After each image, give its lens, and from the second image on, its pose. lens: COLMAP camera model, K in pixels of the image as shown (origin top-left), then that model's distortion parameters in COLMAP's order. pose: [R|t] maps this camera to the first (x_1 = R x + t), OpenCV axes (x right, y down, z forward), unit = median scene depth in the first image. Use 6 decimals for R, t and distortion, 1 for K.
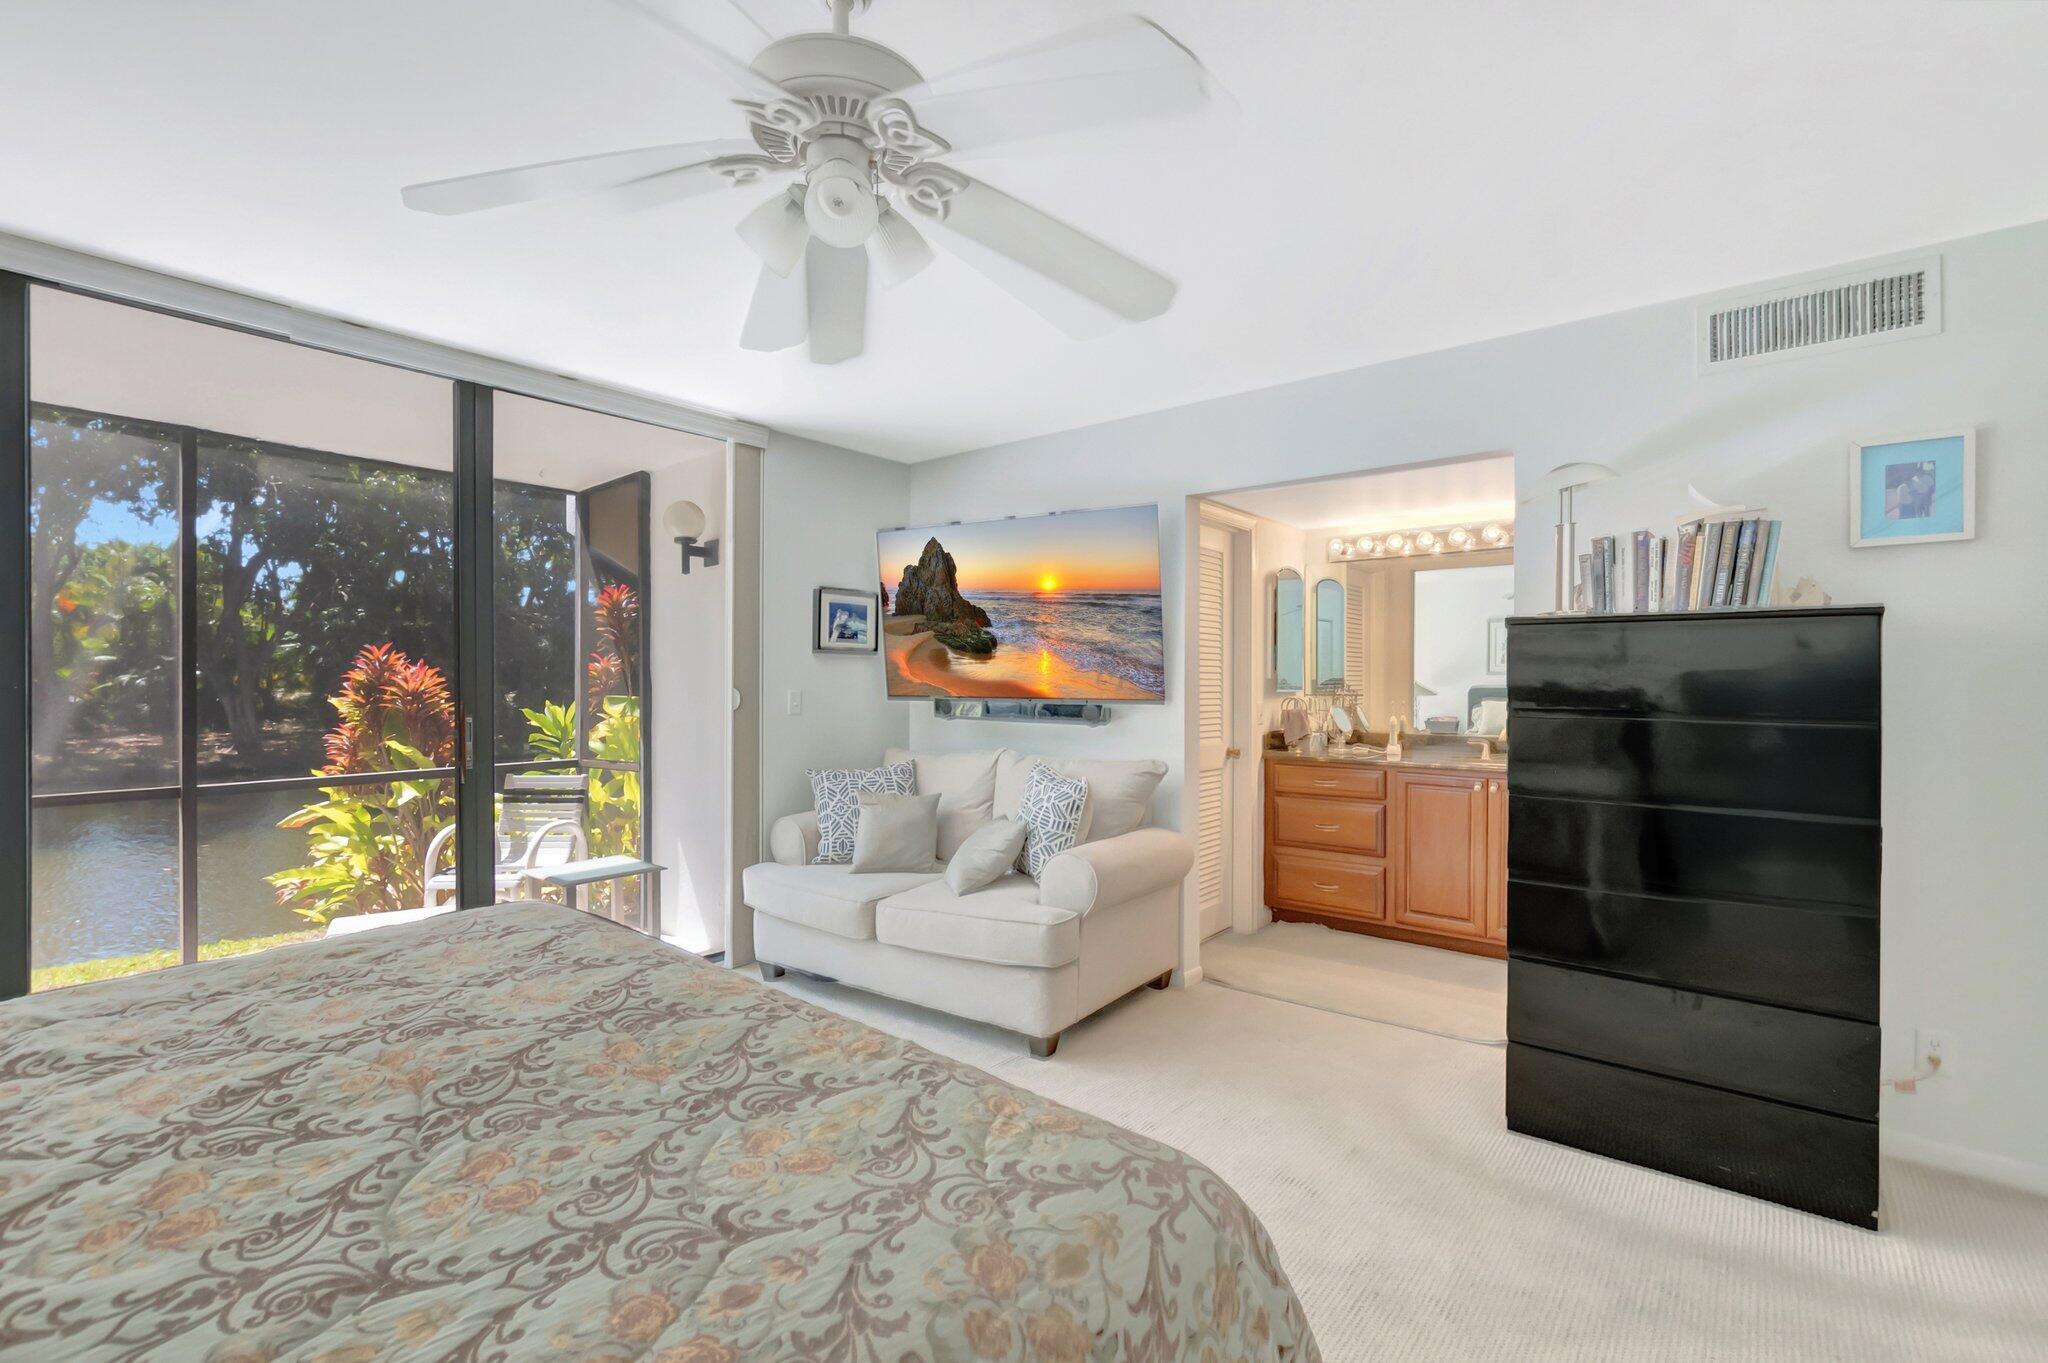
lens RADIAL K [[896.5, 0, 1028.2], [0, 896.5, 694.4], [0, 0, 1]] dist [-0.006968, 0.002238]
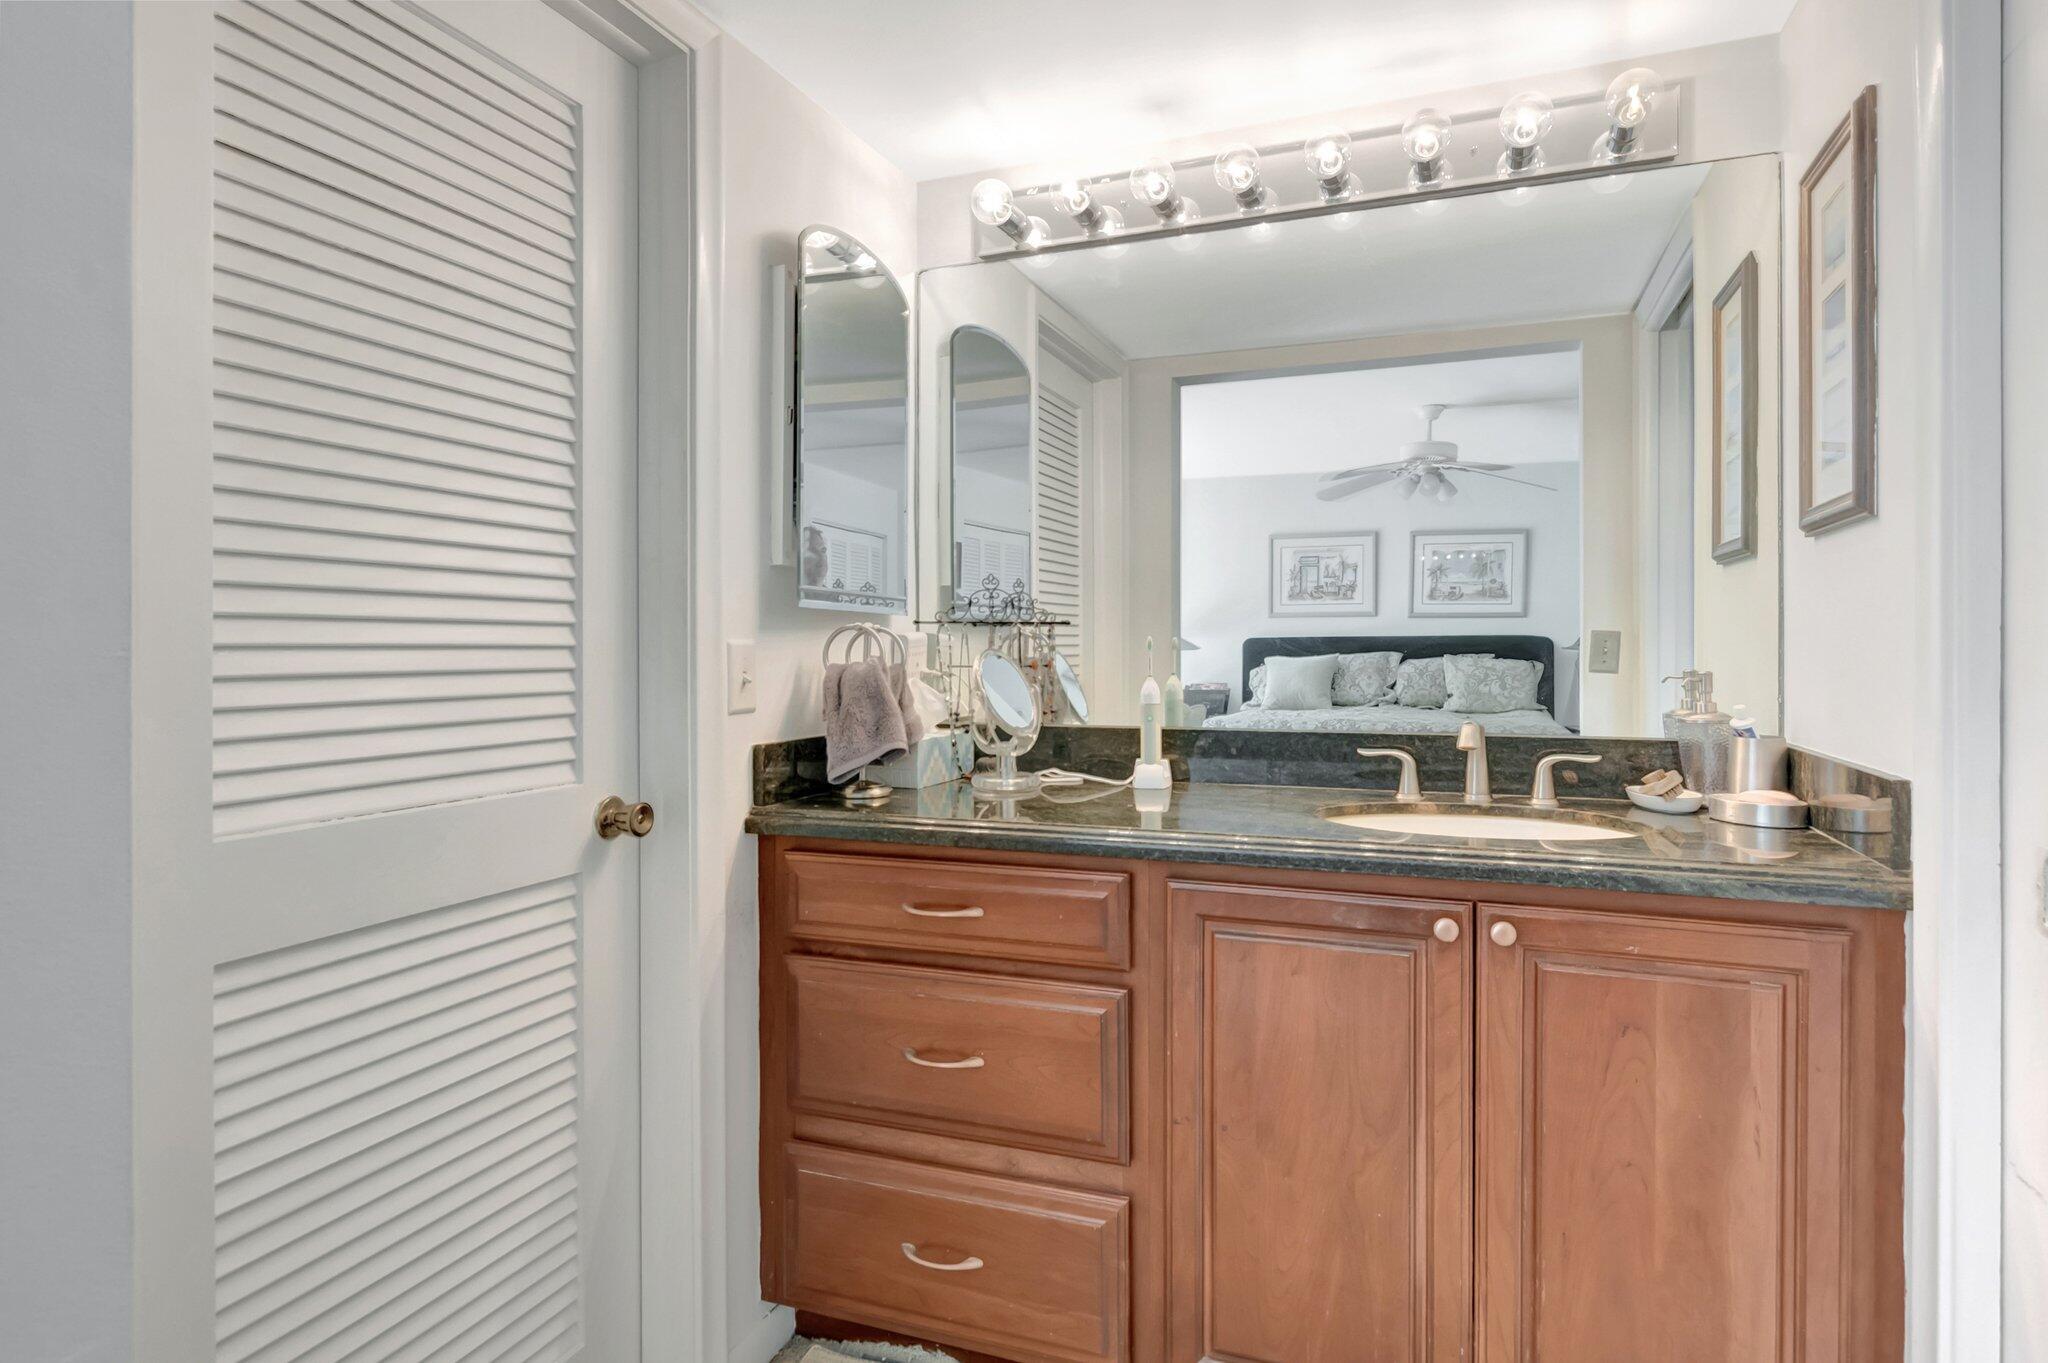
lens RADIAL K [[1108.5, 0, 1022.6], [0, 1108.5, 678.9], [0, 0, 1]] dist [-0.000438, 0.001666]
pose [[0.958188, -0.014005, 0.285798, 0.242830], [0.009697, 0.999817, 0.016486, 0.015251], [-0.285977, -0.013025, 0.958148, 0.615656]]
